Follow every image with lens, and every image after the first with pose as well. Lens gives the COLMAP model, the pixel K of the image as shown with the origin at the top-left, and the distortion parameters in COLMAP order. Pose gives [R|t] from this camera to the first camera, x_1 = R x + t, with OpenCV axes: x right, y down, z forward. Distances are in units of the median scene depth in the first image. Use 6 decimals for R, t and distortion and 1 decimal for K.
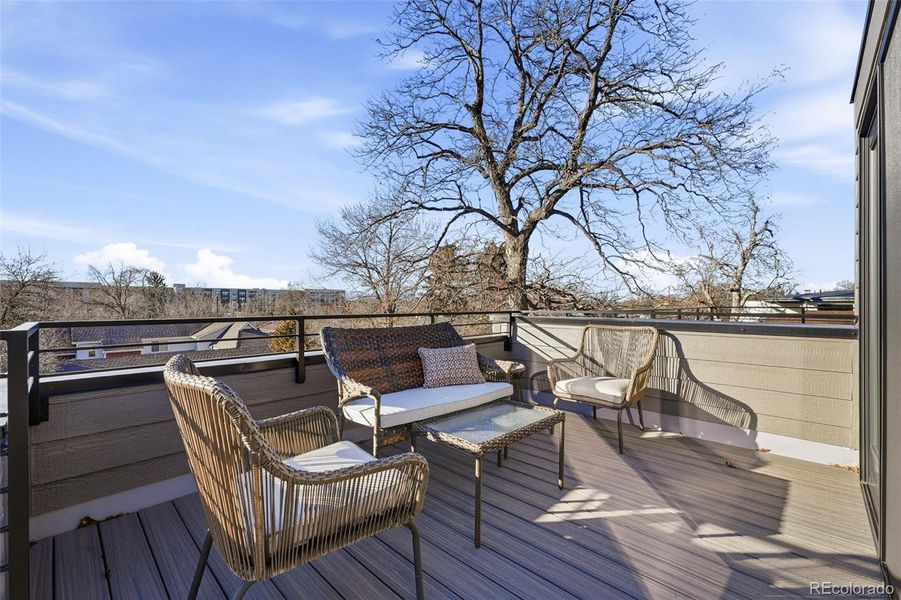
lens RADIAL K [[382.9, 0, 450.5], [0, 382.9, 300.0], [0, 0, 1]] dist [0.002491, 0.000395]
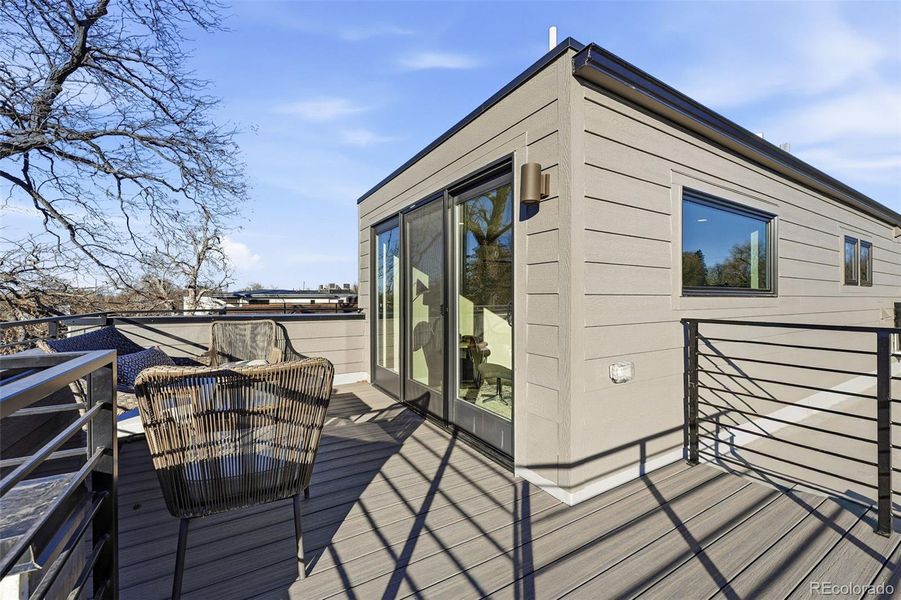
lens RADIAL K [[369.2, 0, 450.5], [0, 369.2, 300.0], [0, 0, 1]] dist [-0.000530, 0.000060]
pose [[0.260292, -0.004472, 0.965520, -0.171950], [-0.009113, 0.999933, 0.007089, -0.004973], [-0.965487, -0.010644, 0.260234, 0.003907]]
